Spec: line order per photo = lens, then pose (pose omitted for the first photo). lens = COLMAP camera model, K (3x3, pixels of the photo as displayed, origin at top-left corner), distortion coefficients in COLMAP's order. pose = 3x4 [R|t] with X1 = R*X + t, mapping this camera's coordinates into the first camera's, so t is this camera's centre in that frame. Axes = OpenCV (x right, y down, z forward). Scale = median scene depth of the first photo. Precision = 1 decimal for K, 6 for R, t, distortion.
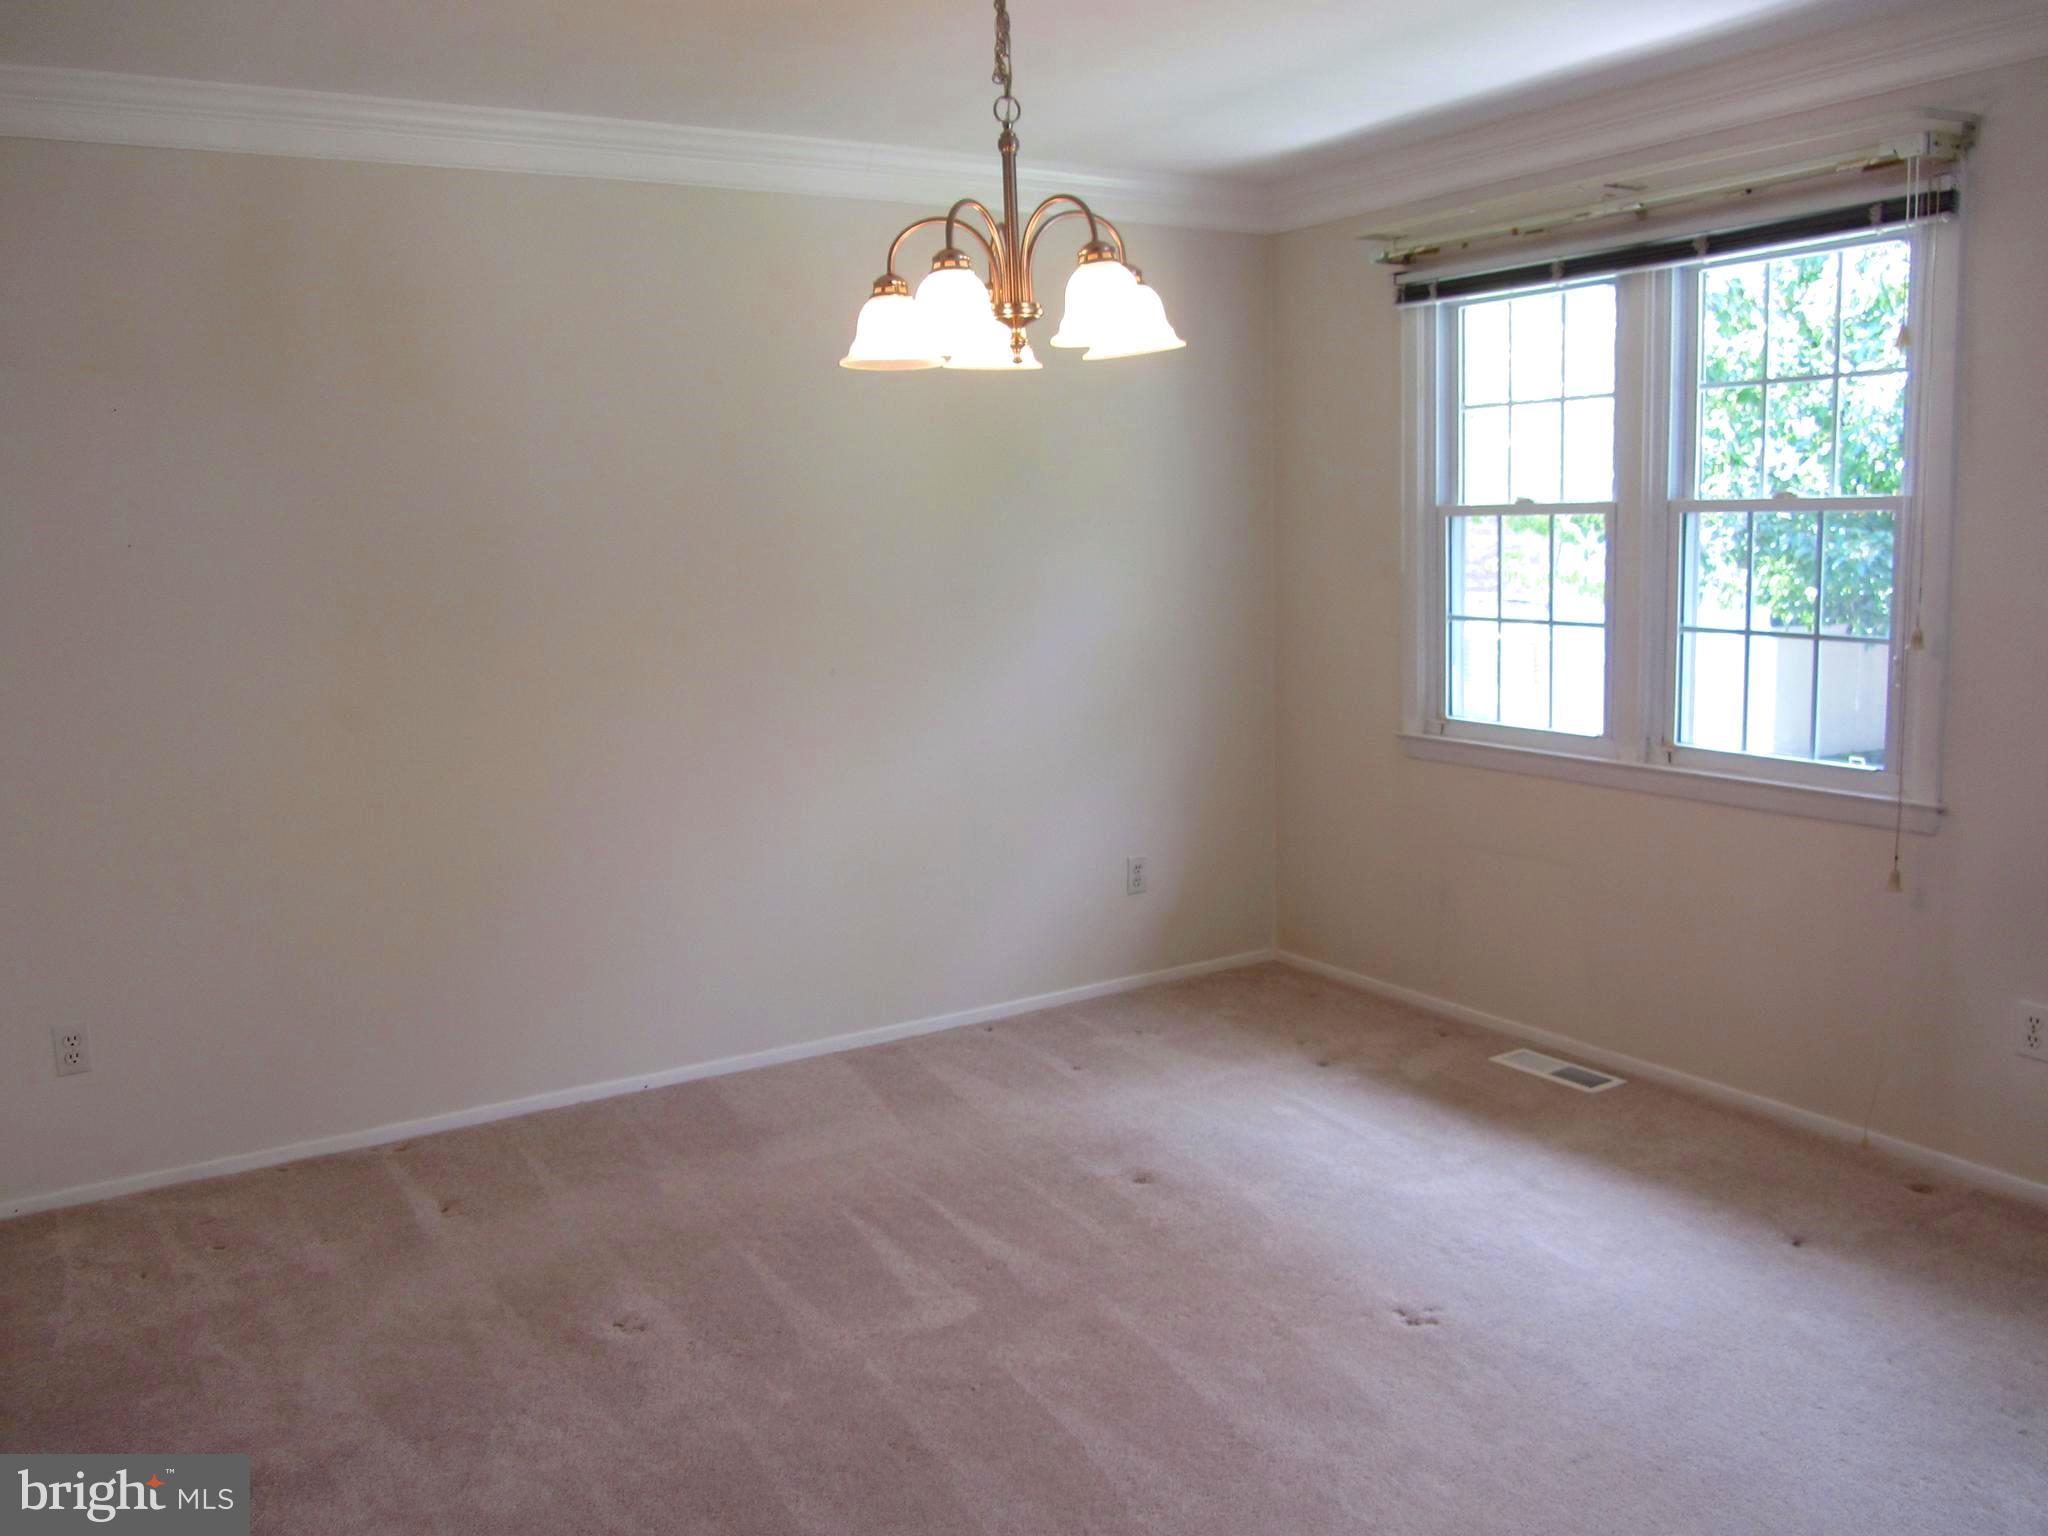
lens RADIAL K [[1719.7, 0, 1046.2], [0, 1719.7, 768.9], [0, 0, 1]] dist [-0.027965, 0.024526]
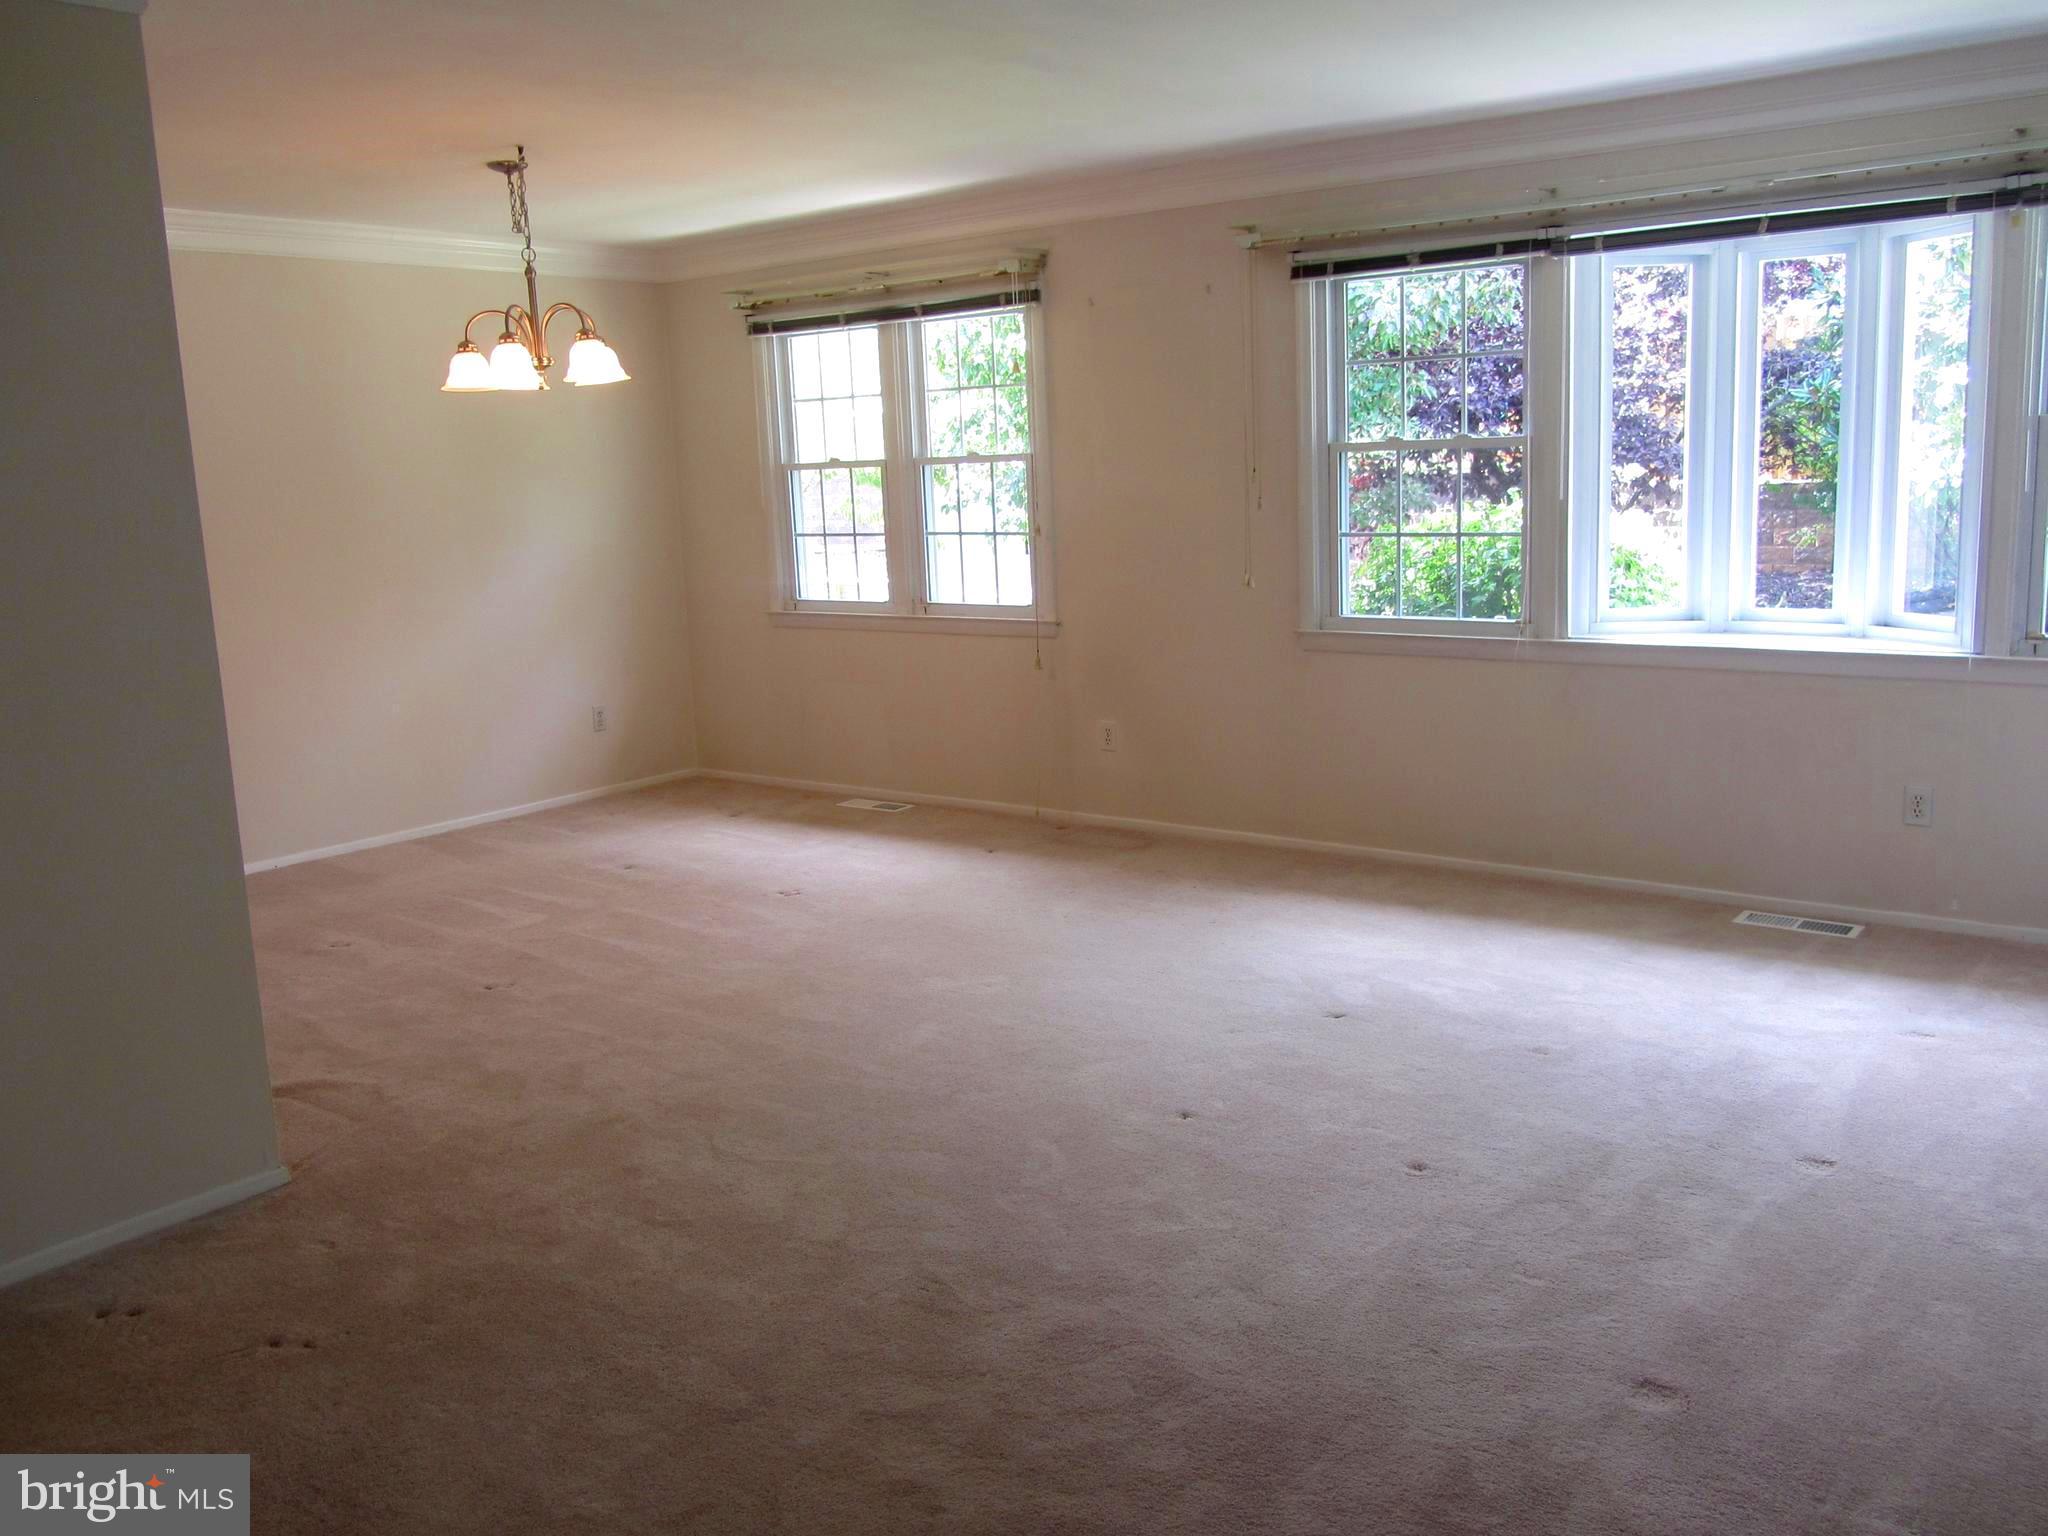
lens RADIAL K [[1719.7, 0, 1024.1], [0, 1719.7, 746.0], [0, 0, 1]] dist [-0.027965, 0.024526]
pose [[0.943168, -0.067250, 0.325439, -0.107240], [0.065235, 0.997723, 0.017112, 0.106604], [-0.325849, 0.005090, 0.945408, -0.646755]]
